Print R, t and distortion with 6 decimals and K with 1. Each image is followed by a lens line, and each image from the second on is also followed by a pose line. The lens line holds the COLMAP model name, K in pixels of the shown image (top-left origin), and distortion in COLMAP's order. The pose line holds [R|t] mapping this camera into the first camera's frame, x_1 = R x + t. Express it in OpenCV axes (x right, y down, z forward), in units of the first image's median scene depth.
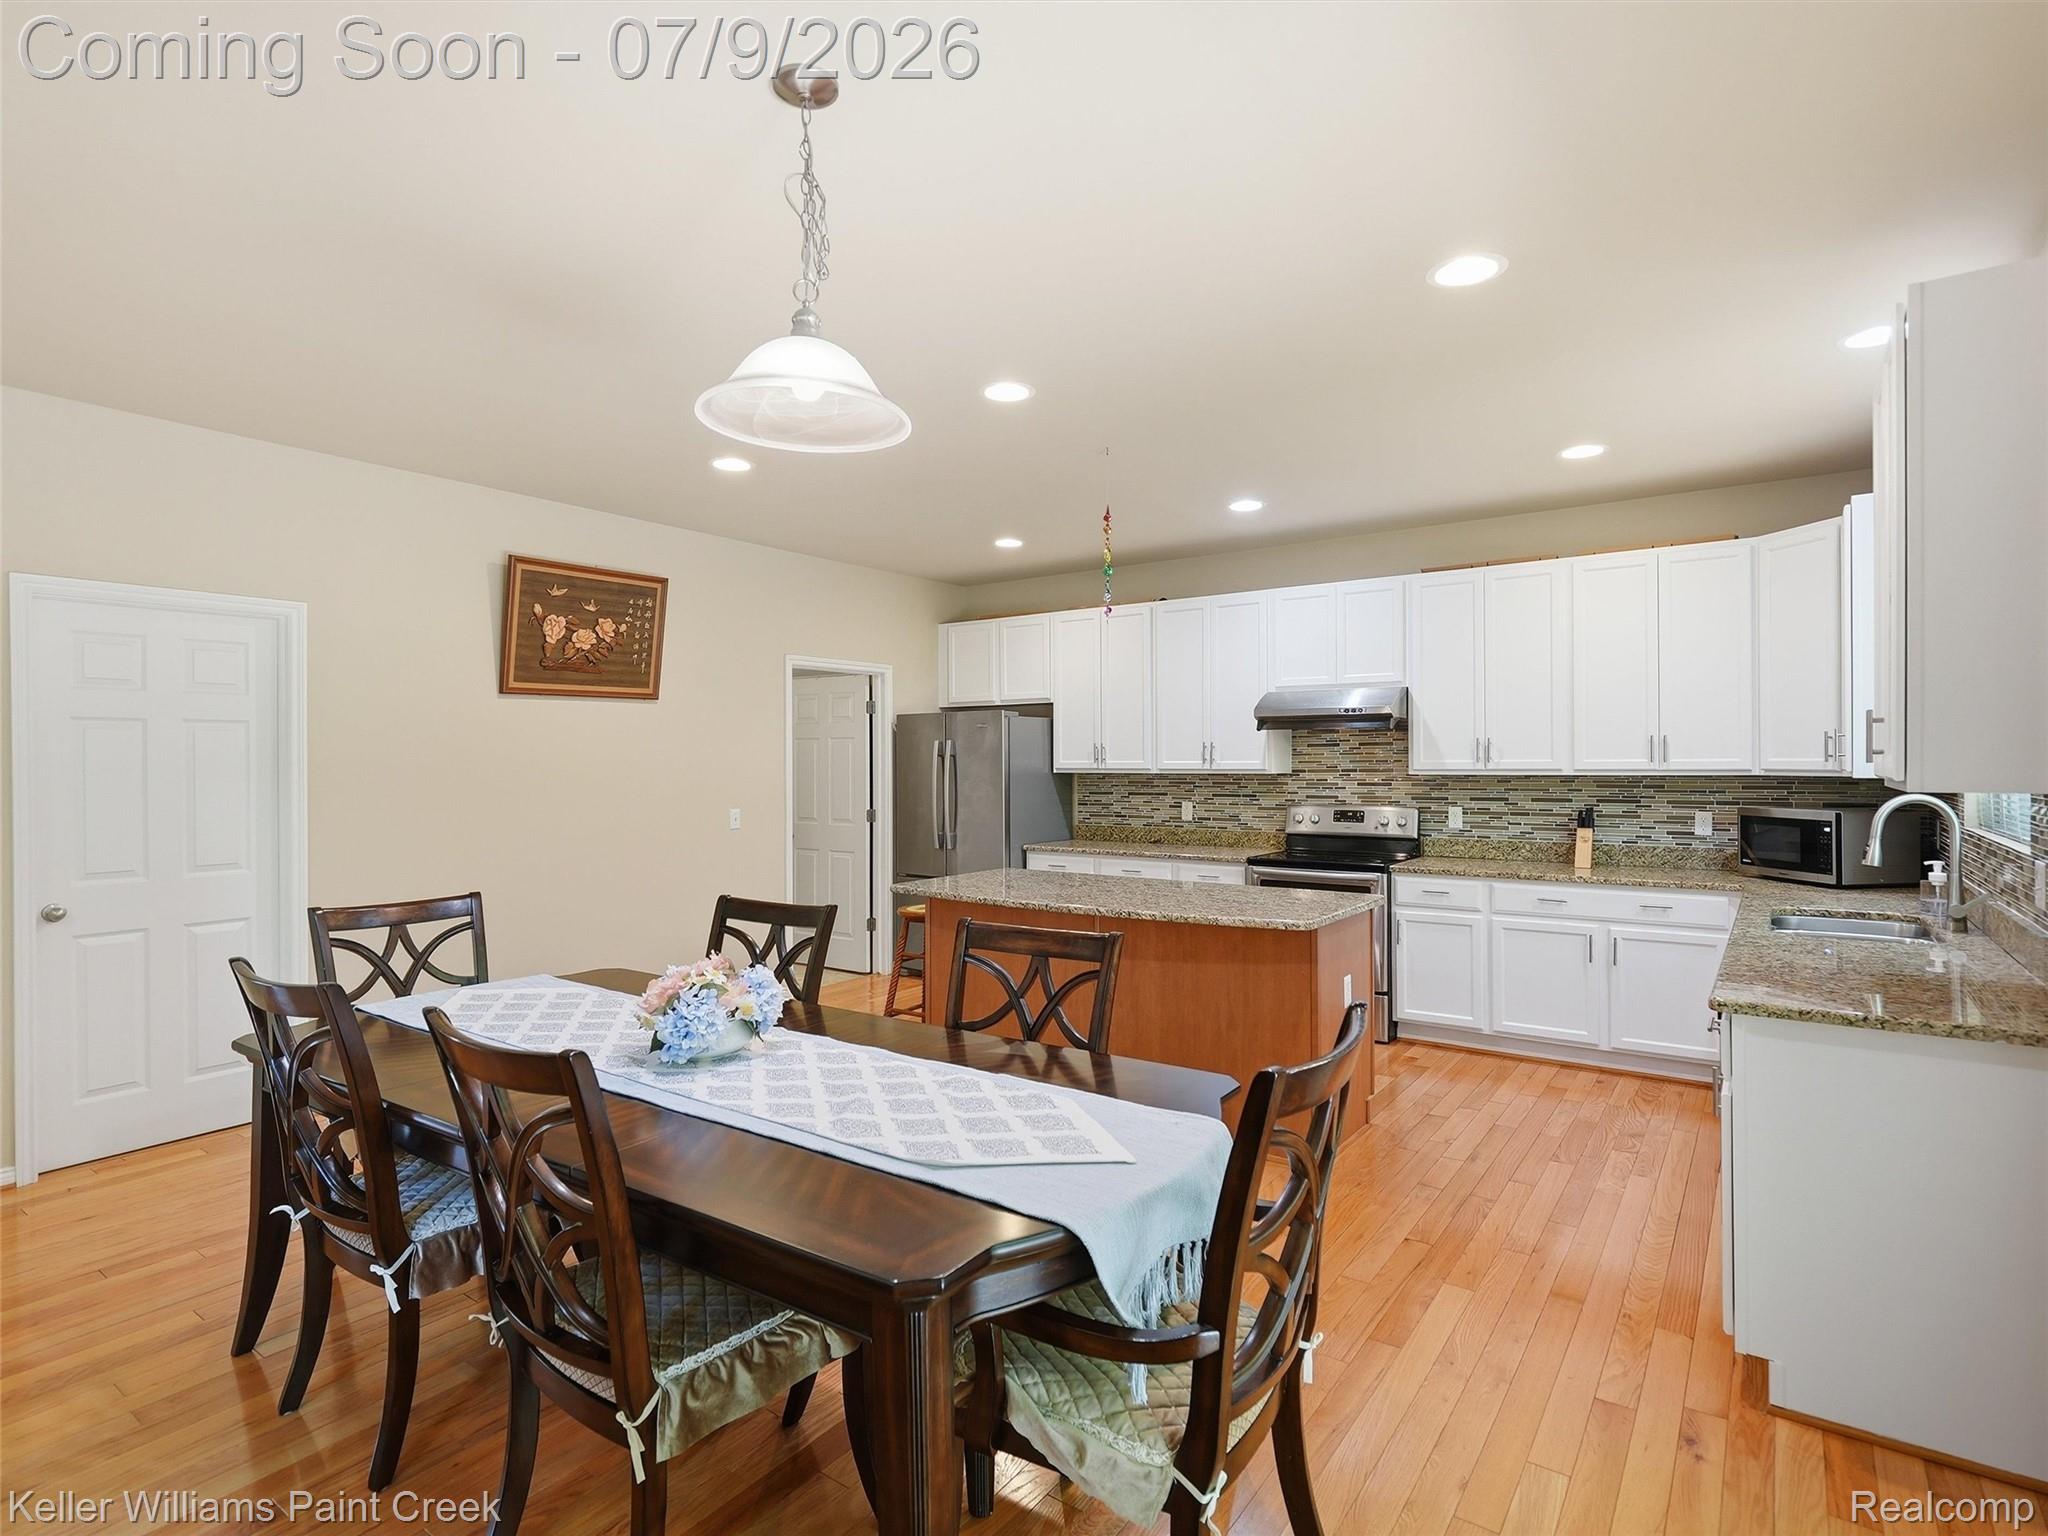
lens RADIAL K [[1061.7, 0, 1017.3], [0, 1061.7, 770.7], [0, 0, 1]] dist [0.005268, -0.005204]
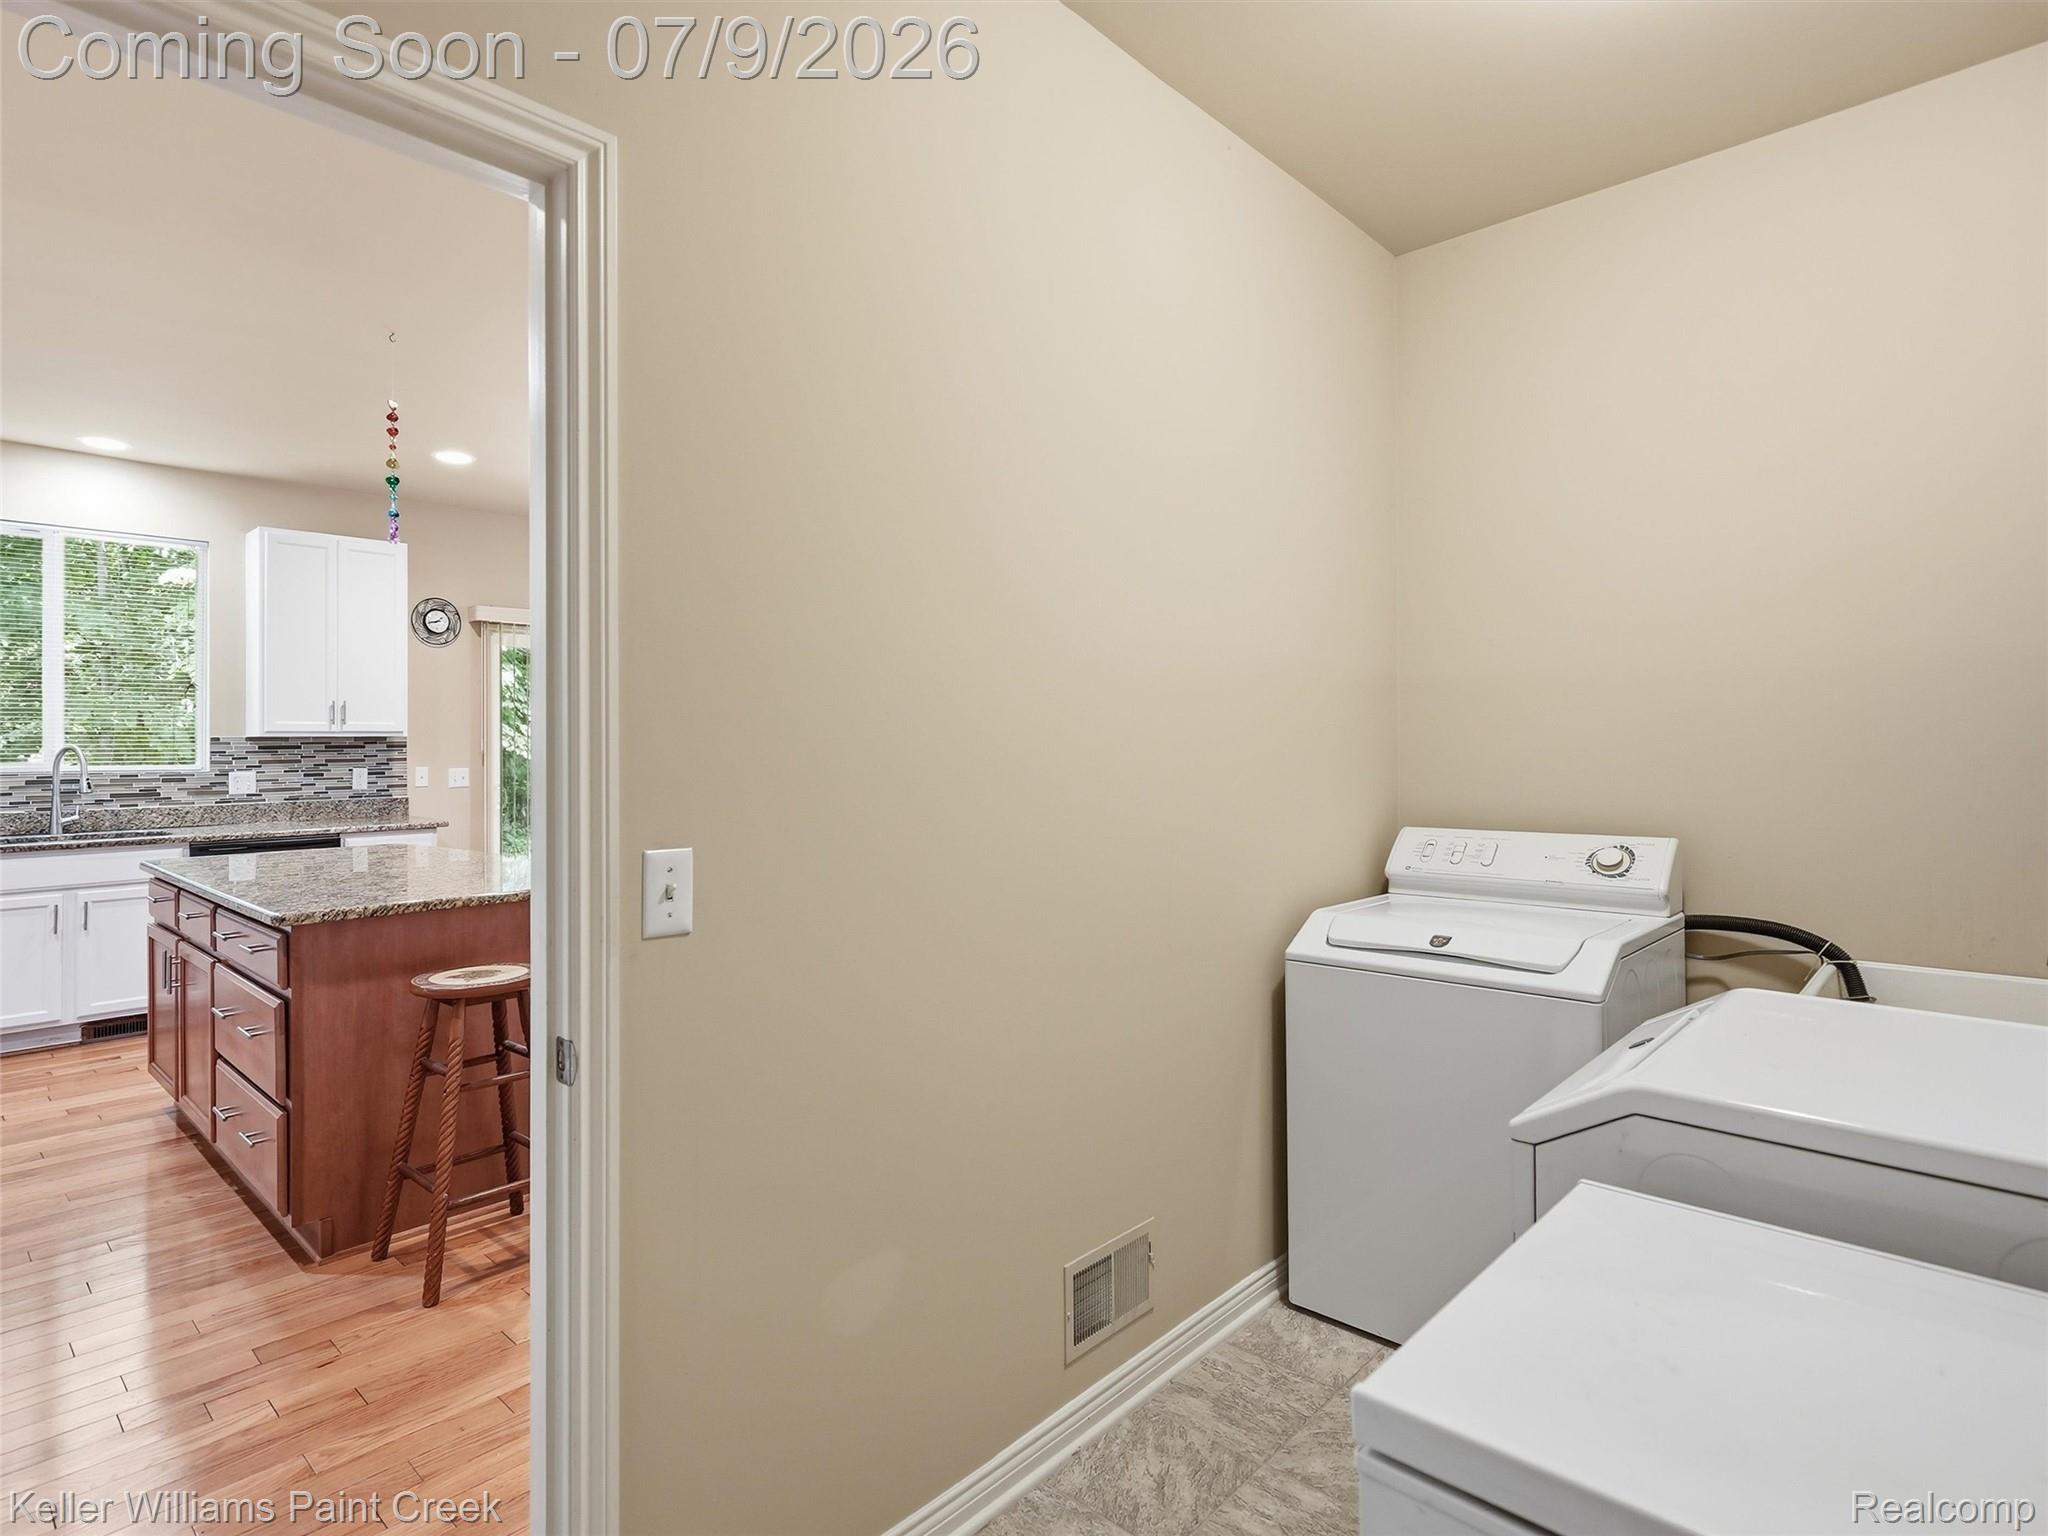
lens RADIAL K [[1061.7, 0, 1008.3], [0, 1061.7, 739.7], [0, 0, 1]] dist [0.005268, -0.005204]
pose [[-0.995856, -0.000728, 0.090944, -0.328003], [-0.000889, 0.999998, -0.001729, 0.005433], [-0.090943, -0.001803, -0.995855, 1.305901]]
